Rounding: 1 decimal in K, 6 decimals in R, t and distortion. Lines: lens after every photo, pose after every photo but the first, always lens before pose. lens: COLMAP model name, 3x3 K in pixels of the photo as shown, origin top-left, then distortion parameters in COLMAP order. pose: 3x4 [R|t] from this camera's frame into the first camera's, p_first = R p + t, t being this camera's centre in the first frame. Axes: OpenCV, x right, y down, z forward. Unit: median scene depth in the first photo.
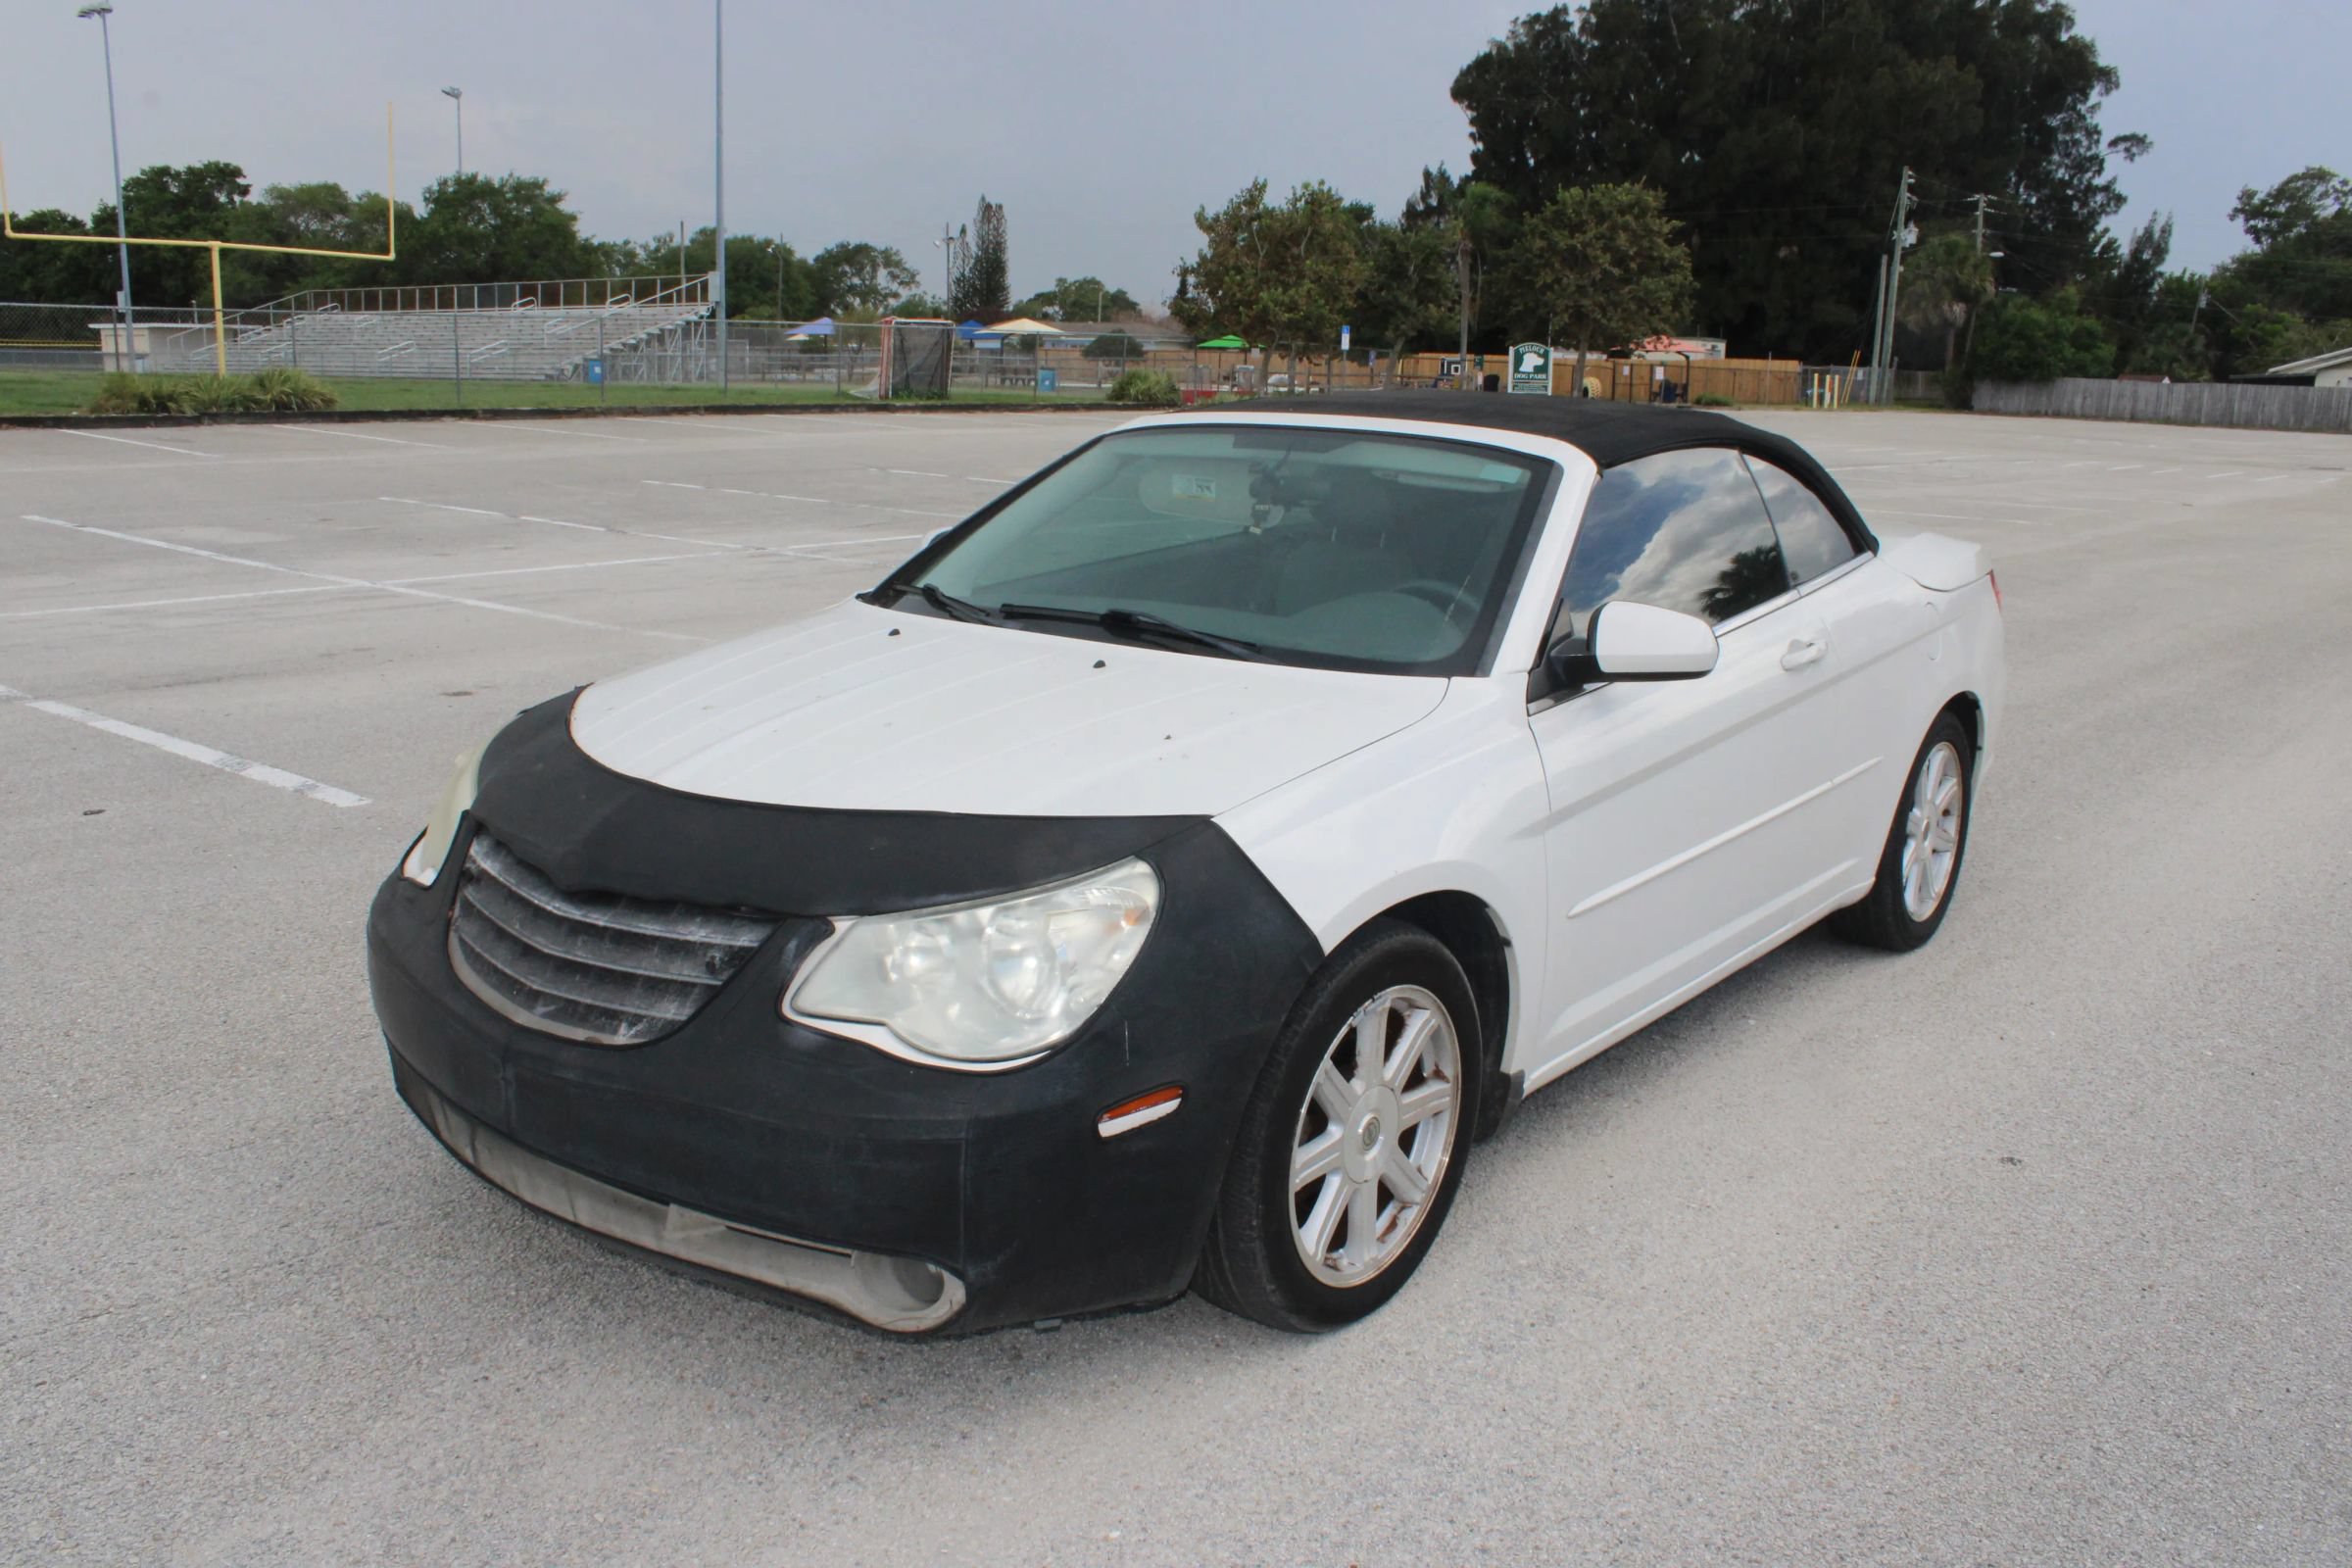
lens RADIAL K [[1954.5, 0, 1159.5], [0, 1954.5, 811.1], [0, 0, 1]] dist [-0.167824, 0.149502]
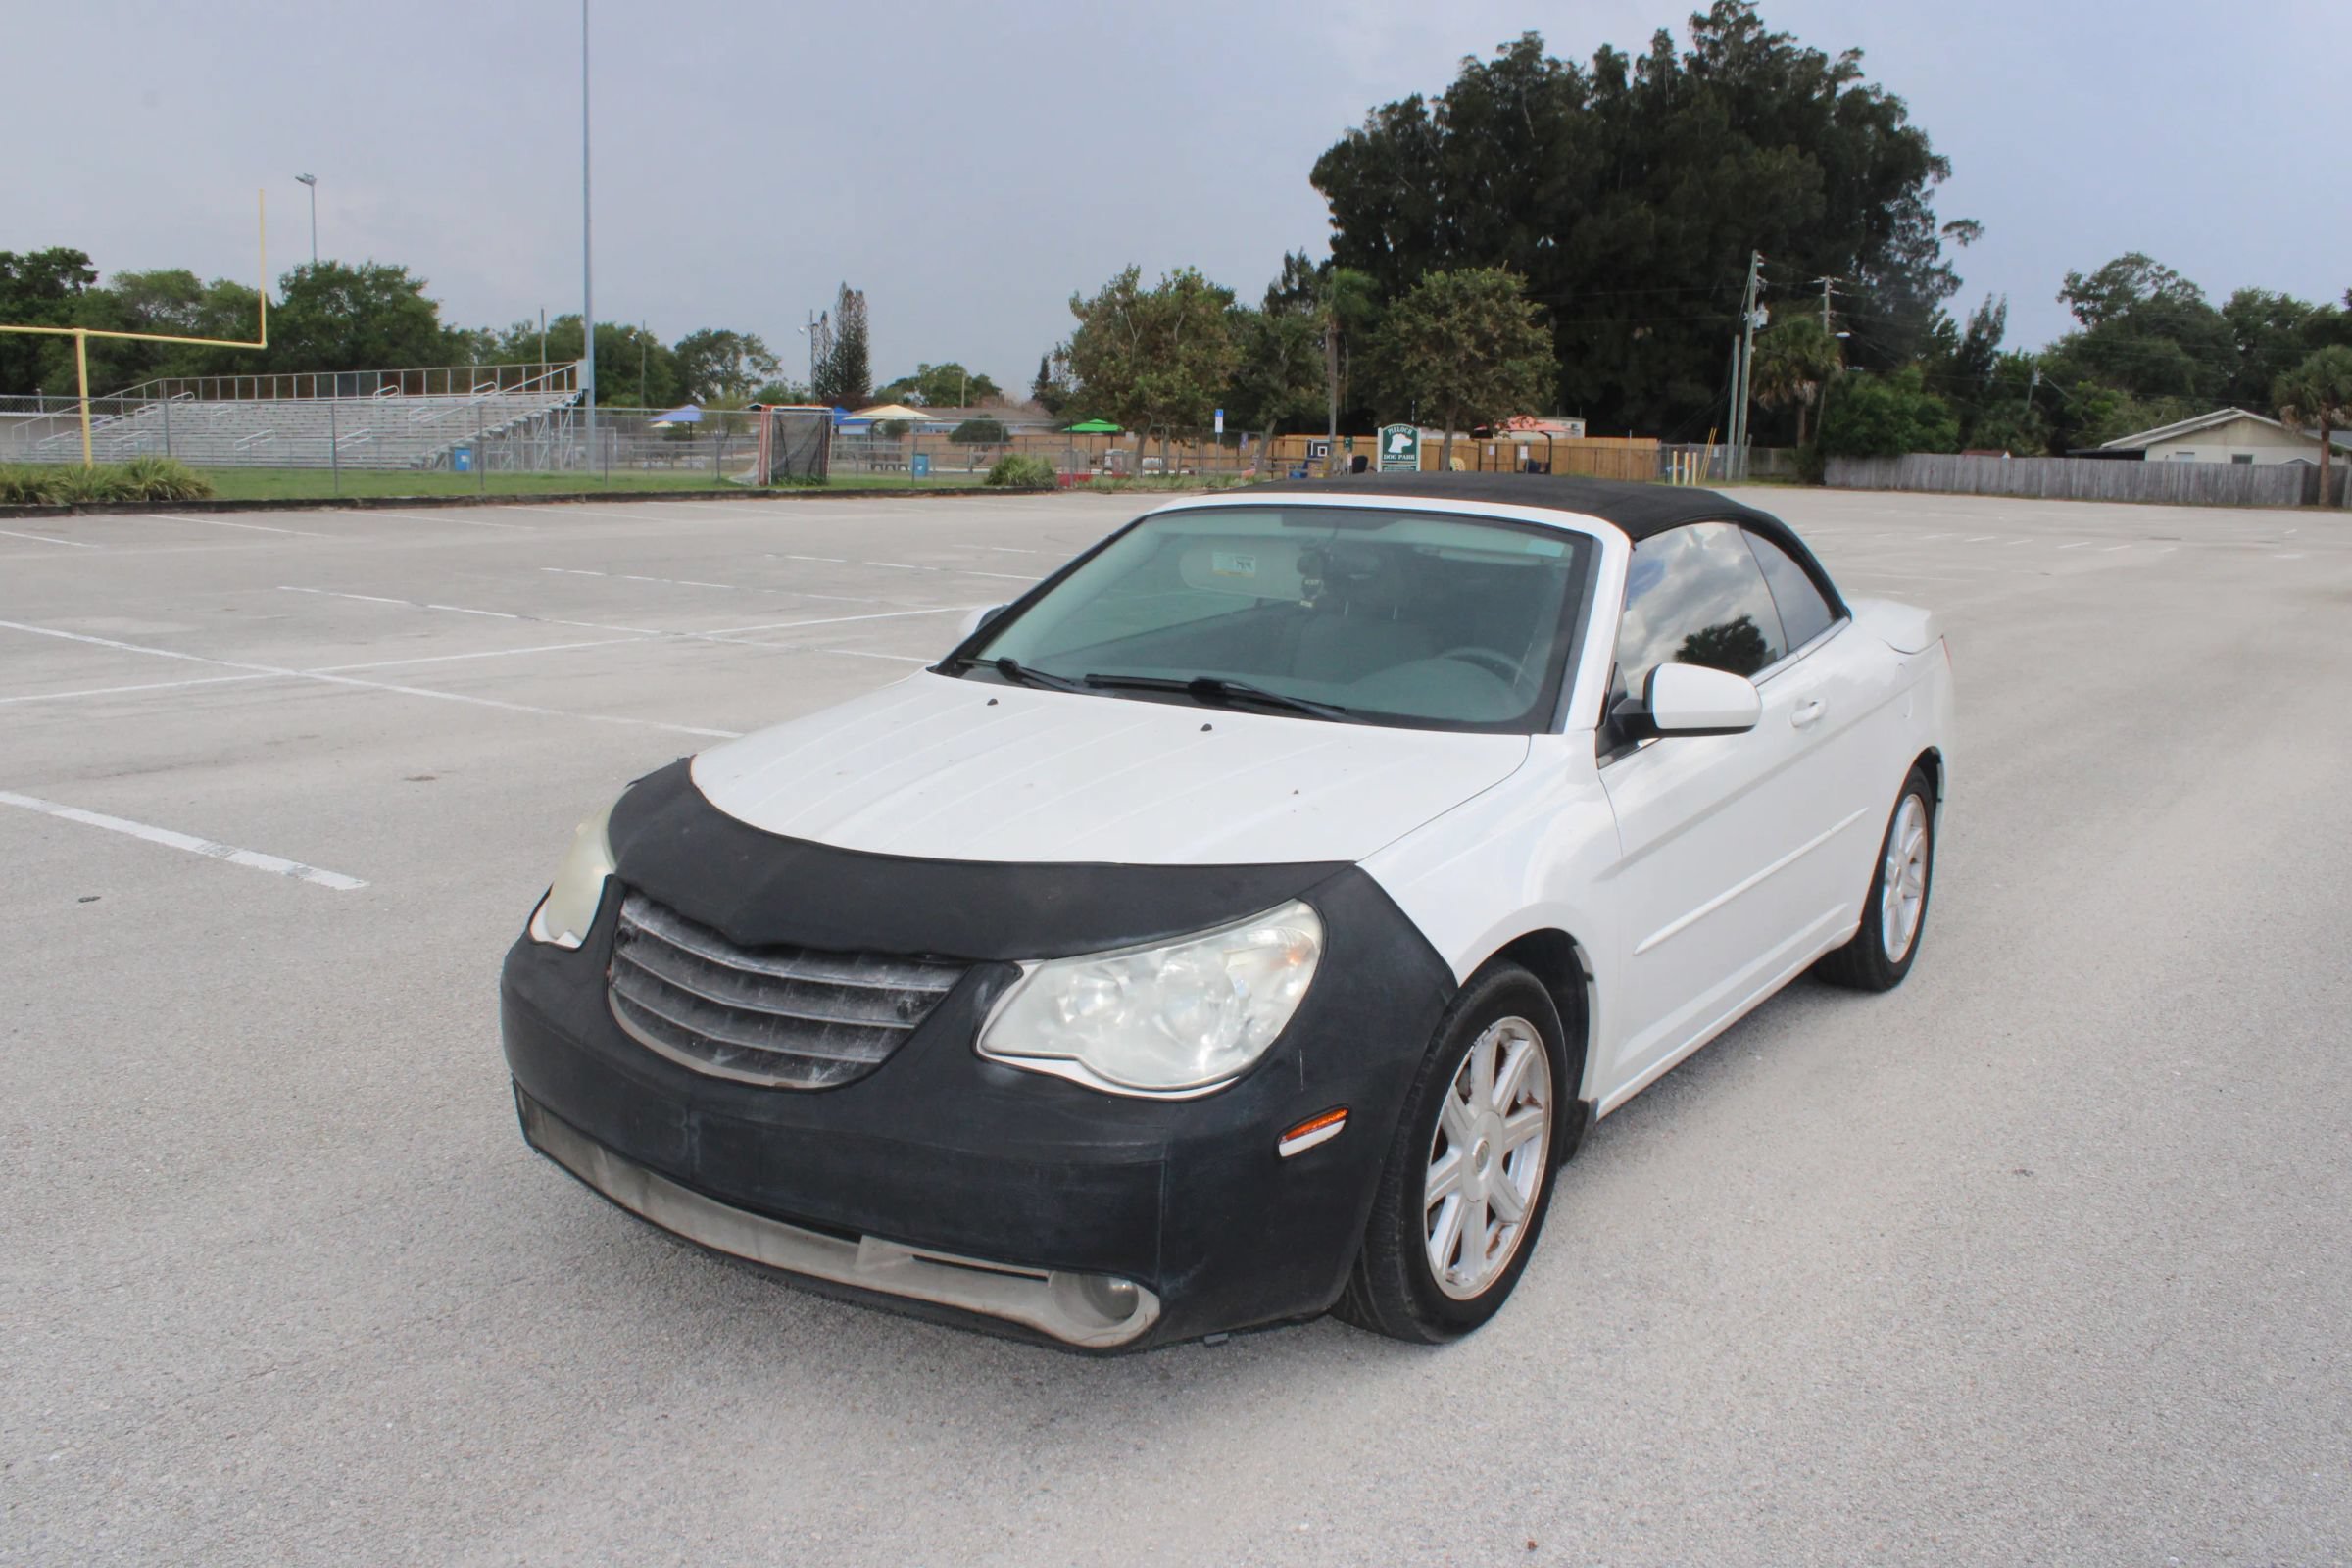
lens RADIAL K [[1954.5, 0, 1155.3], [0, 1954.5, 830.4], [0, 0, 1]] dist [-0.167824, 0.149502]
pose [[0.997578, -0.018578, 0.067034, -0.093468], [0.020731, 0.999287, -0.031568, 0.010124], [-0.066399, 0.032881, 0.997251, -0.044875]]
